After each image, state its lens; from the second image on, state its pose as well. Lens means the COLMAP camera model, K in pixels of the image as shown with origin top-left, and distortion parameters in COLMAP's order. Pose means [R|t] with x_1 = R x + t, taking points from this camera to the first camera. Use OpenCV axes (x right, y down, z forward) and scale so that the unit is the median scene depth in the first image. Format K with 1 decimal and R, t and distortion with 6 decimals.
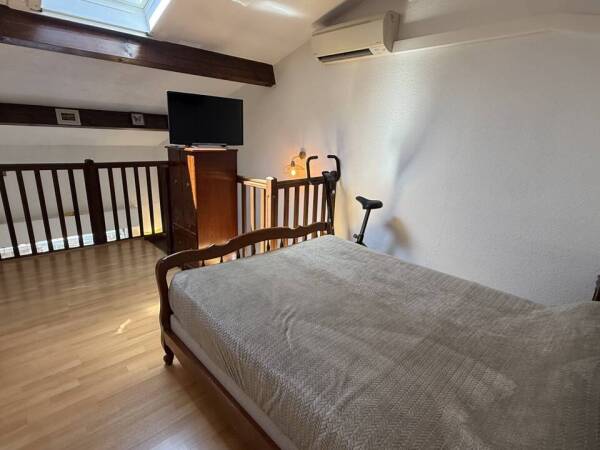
lens RADIAL K [[319.3, 0, 300.7], [0, 319.3, 227.8], [0, 0, 1]] dist [-0.004775, 0.002735]
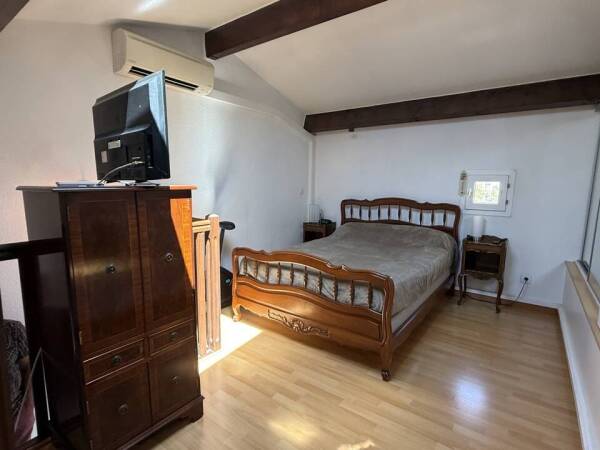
lens RADIAL K [[319.3, 0, 296.1], [0, 319.3, 226.1], [0, 0, 1]] dist [-0.004775, 0.002735]
pose [[-0.145312, -0.177476, 0.973338, -0.675738], [0.263764, 0.941227, 0.210999, -0.180305], [-0.953579, 0.287392, -0.089960, 0.641838]]
